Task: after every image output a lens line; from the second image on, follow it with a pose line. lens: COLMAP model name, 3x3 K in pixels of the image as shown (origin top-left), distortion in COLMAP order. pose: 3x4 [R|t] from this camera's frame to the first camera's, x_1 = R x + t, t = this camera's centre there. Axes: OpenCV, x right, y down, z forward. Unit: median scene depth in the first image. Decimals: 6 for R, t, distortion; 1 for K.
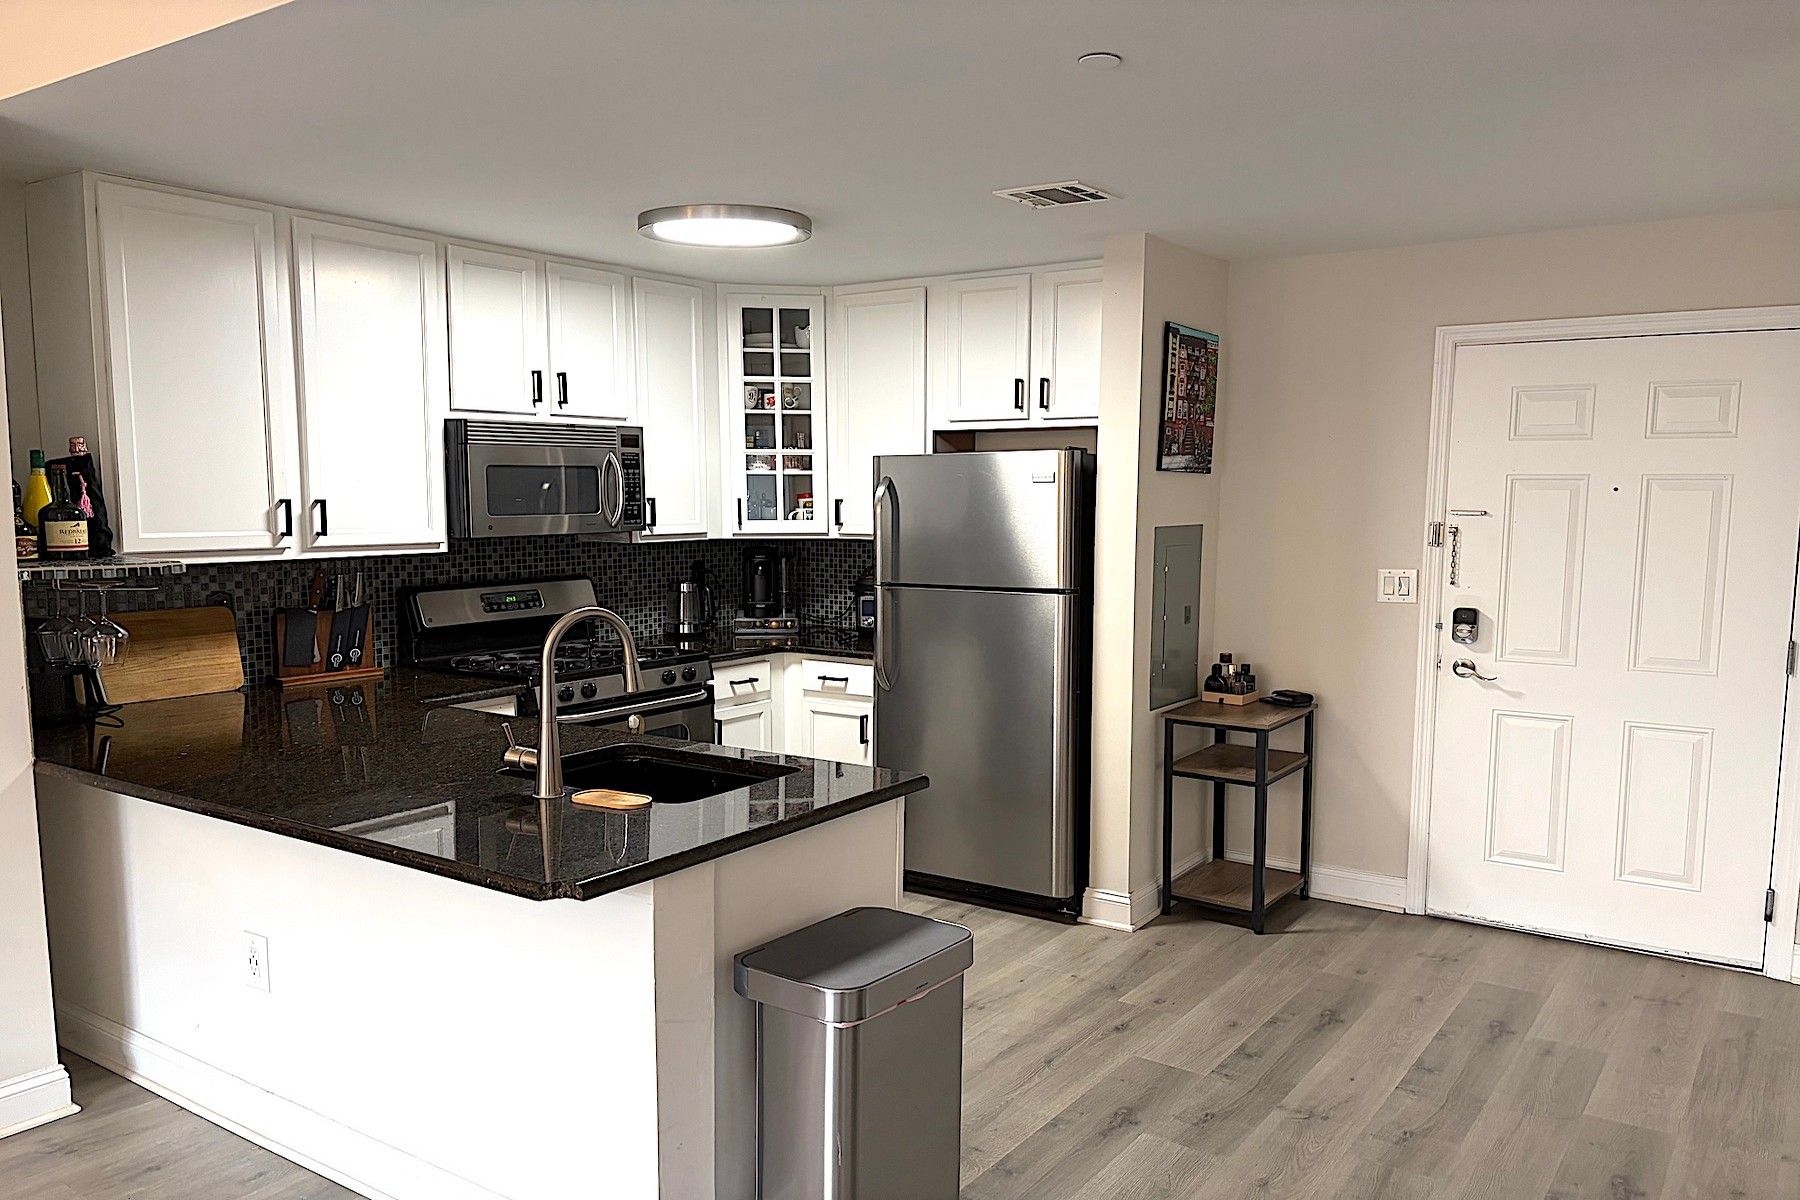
lens RADIAL K [[1350.6, 0, 900.0], [0, 1350.6, 600.0], [0, 0, 1]] dist [0.030357, 0.002367]
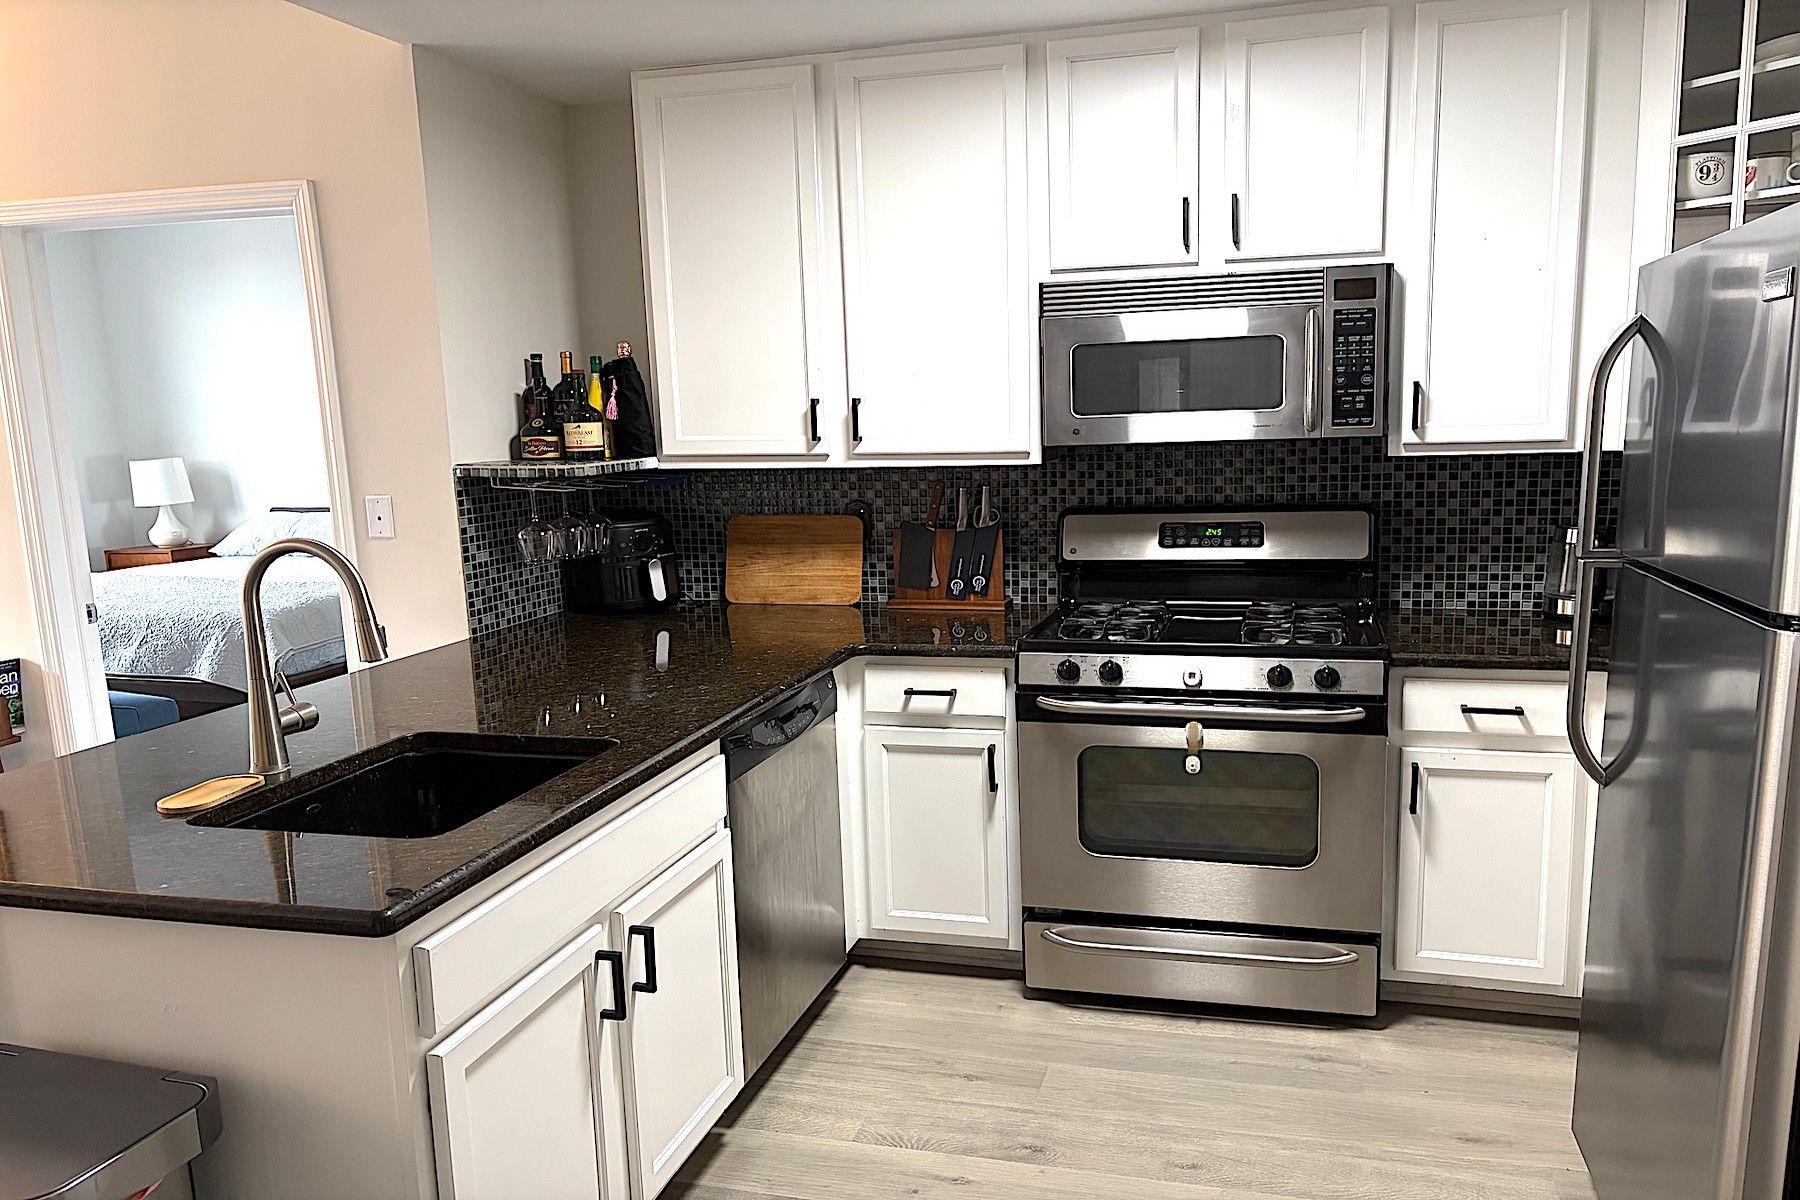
lens RADIAL K [[1341.4, 0, 902.6], [0, 1341.4, 649.2], [0, 0, 1]] dist [0.074402, -0.100726]
pose [[0.334945, 0.153267, -0.929689, 0.354172], [-0.053617, 0.988183, 0.143593, -0.035328], [0.940711, 0.001751, 0.339205, 0.642430]]
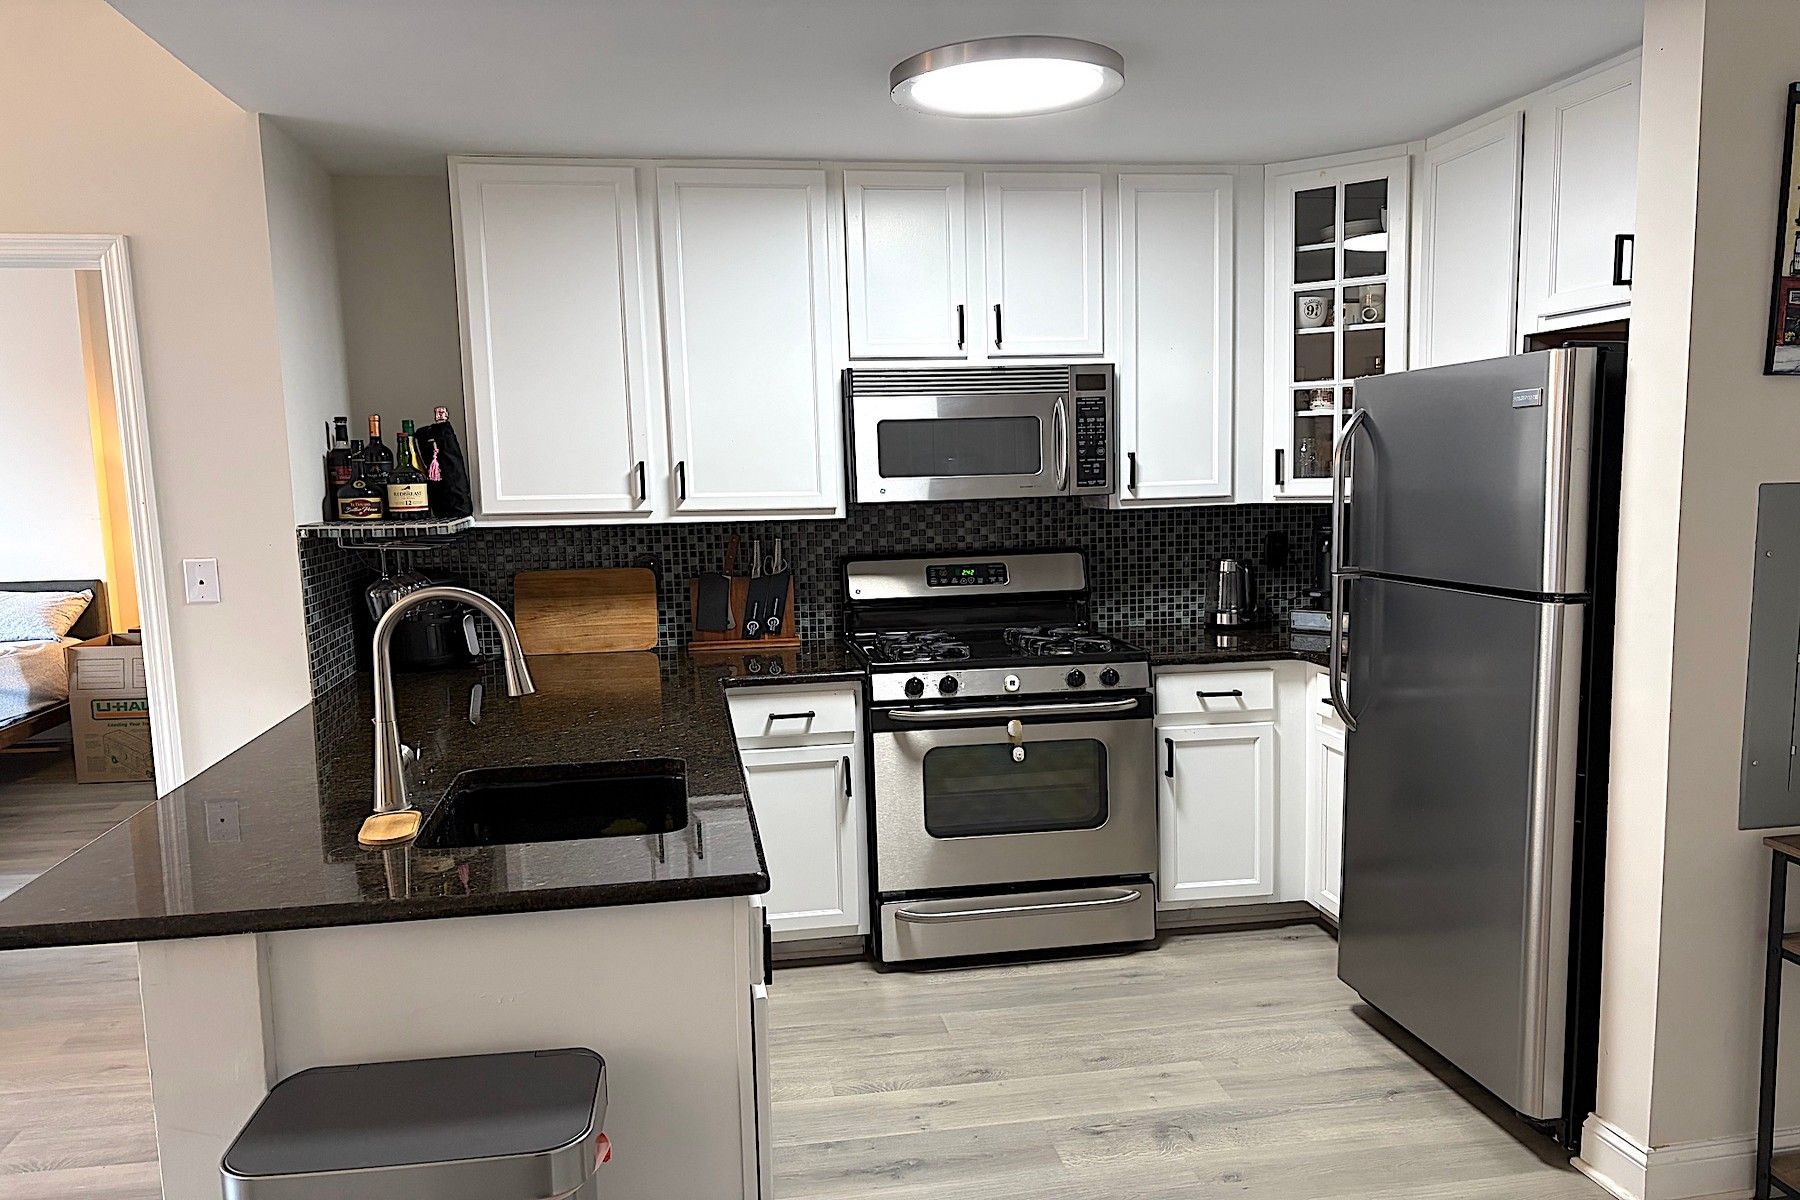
lens RADIAL K [[1337.3, 0, 902.8], [0, 1337.3, 622.5], [0, 0, 1]] dist [0.102177, -0.172222]
pose [[0.697504, 0.067205, -0.713422, 0.327462], [-0.036940, 0.997641, 0.057863, -0.018087], [0.715628, -0.014006, 0.698341, 0.384968]]
